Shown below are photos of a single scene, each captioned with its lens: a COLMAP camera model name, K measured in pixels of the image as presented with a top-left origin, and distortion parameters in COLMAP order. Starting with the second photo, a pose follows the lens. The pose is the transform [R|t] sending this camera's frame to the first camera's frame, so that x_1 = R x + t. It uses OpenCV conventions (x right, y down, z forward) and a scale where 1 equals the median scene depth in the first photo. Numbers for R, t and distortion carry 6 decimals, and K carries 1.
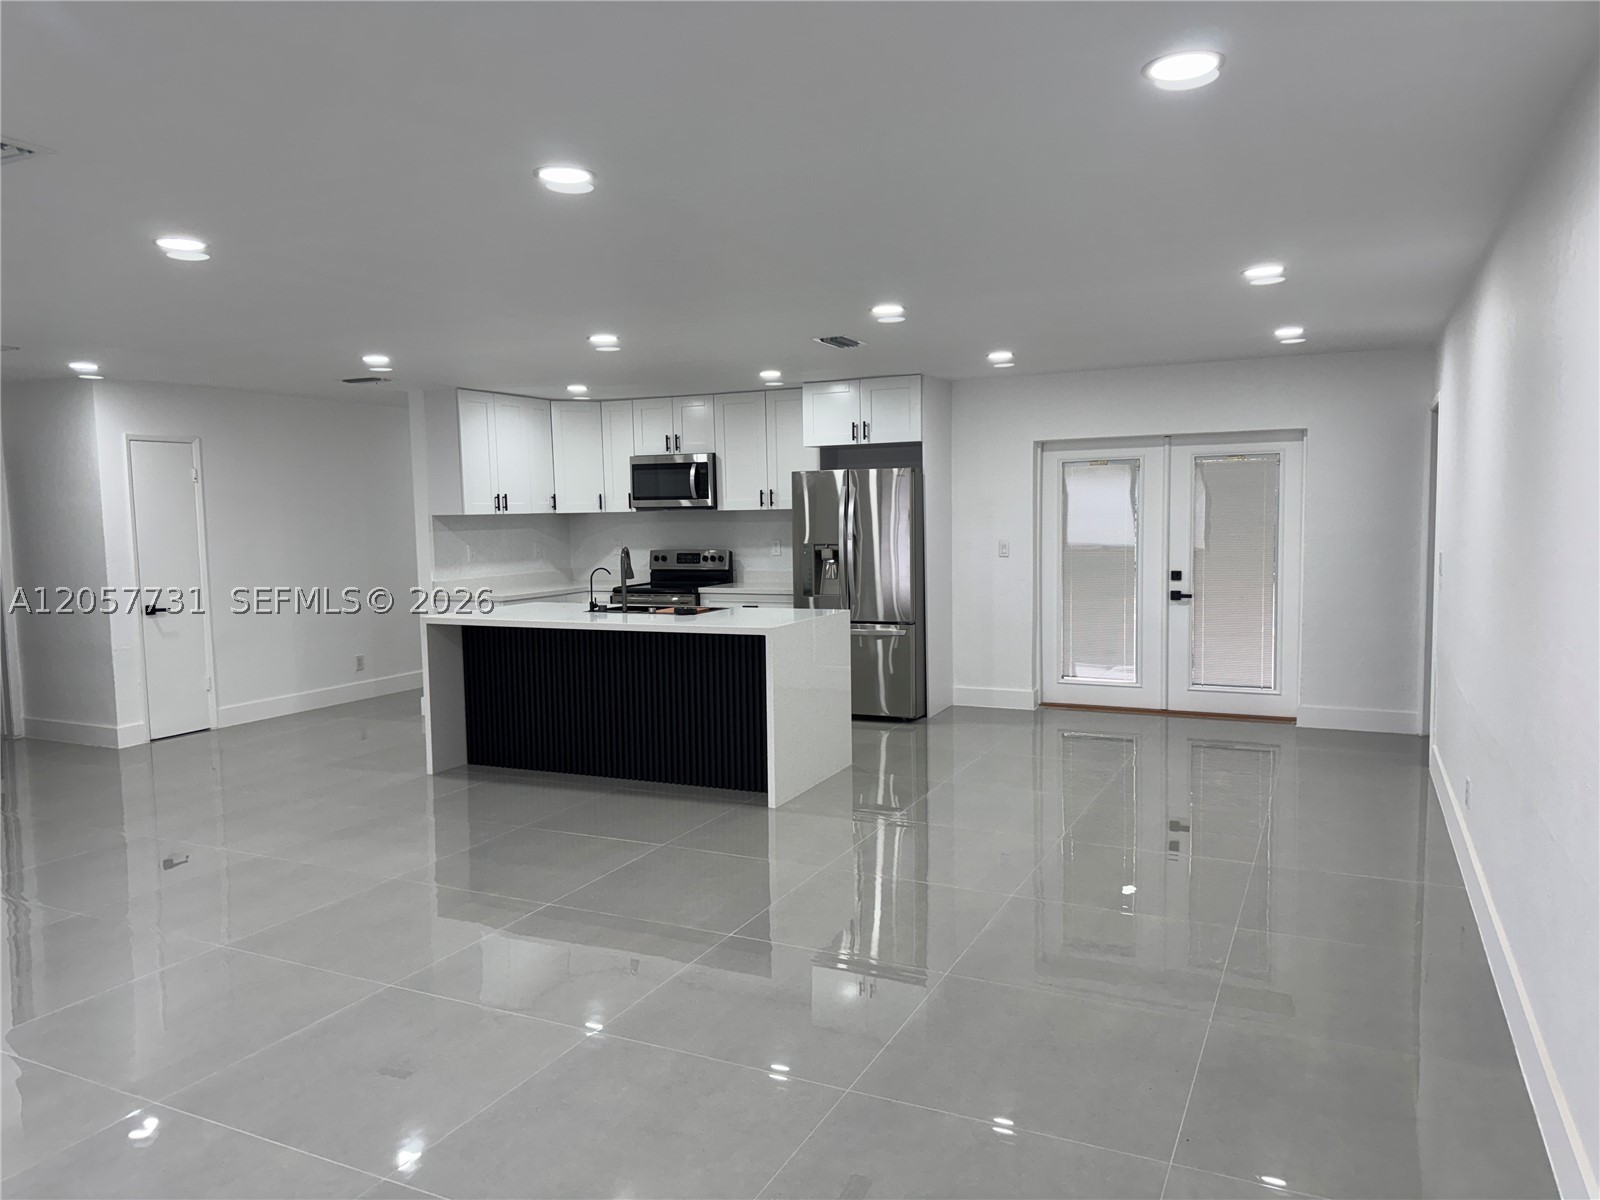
lens RADIAL K [[1119.4, 0, 803.0], [0, 1119.4, 597.9], [0, 0, 1]] dist [0.064776, -0.003795]
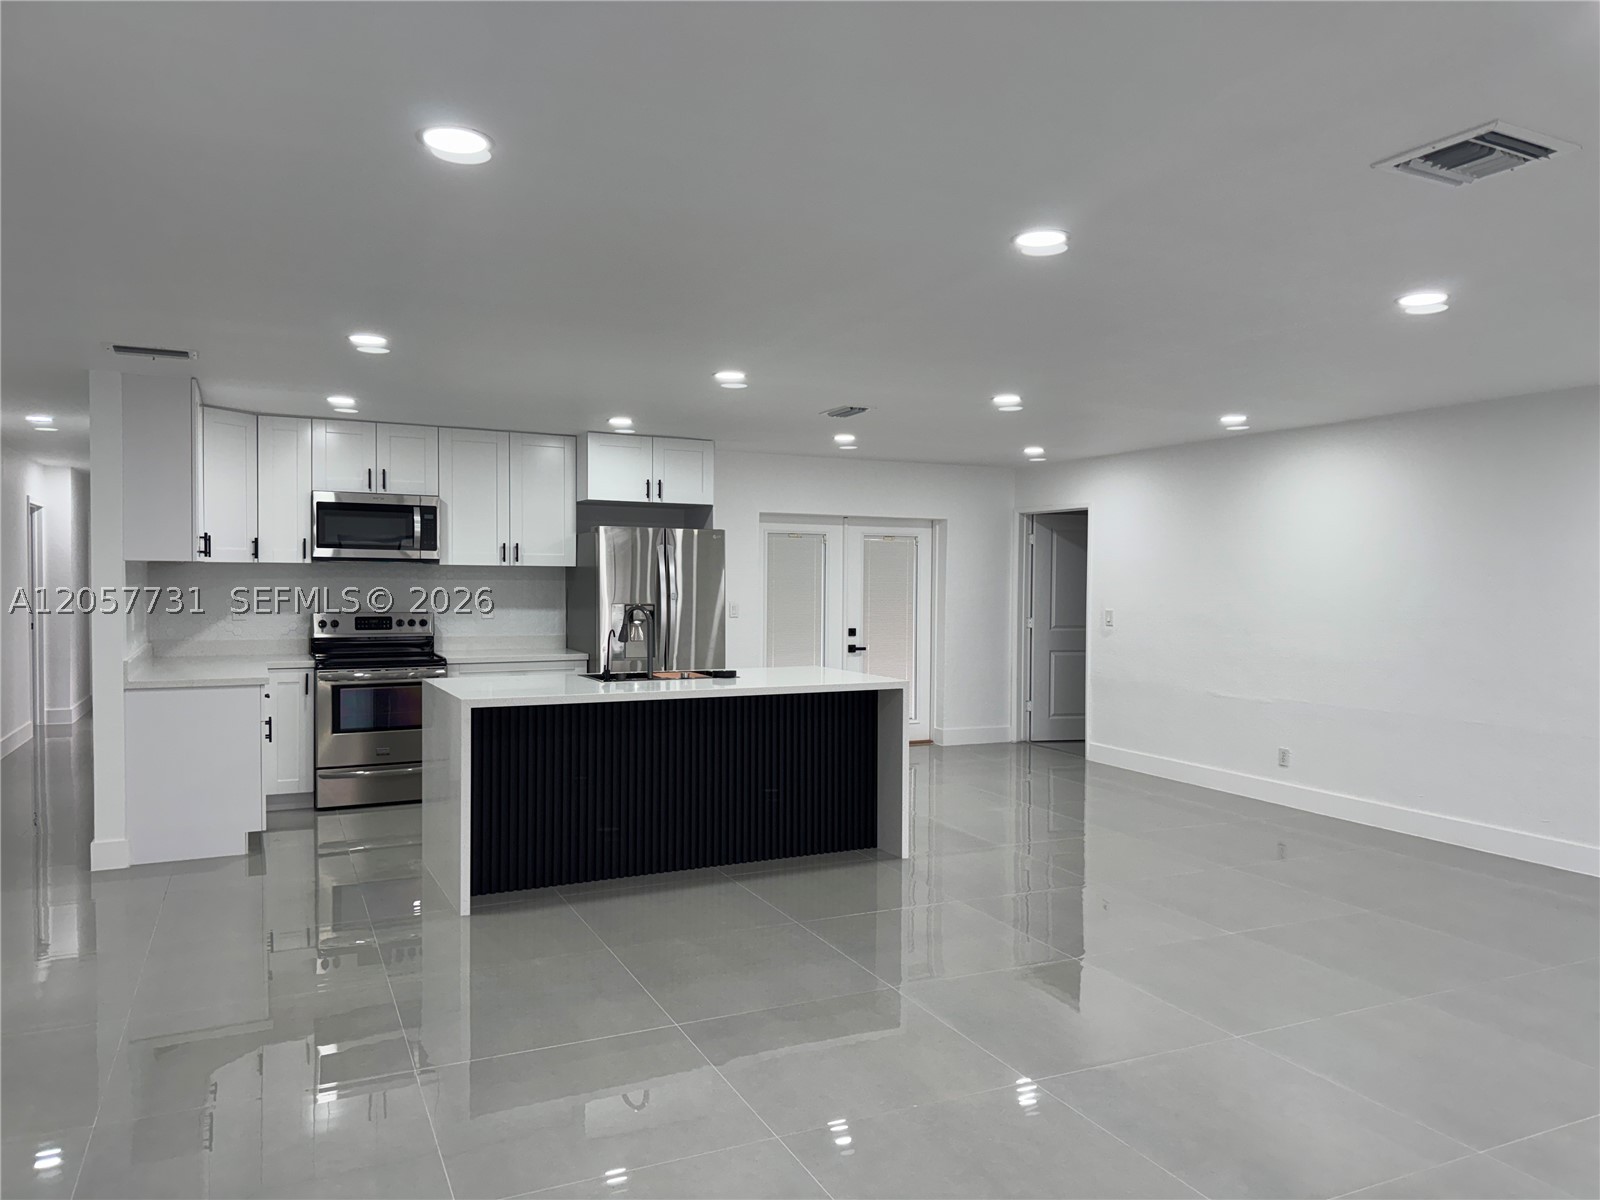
lens RADIAL K [[1119.4, 0, 808.5], [0, 1119.4, 605.9], [0, 0, 1]] dist [0.064776, -0.003795]
pose [[0.602072, 0.002539, 0.798438, -0.649611], [0.041936, 0.998514, -0.034797, -0.007666], [-0.797340, 0.054434, 0.601071, 0.311861]]
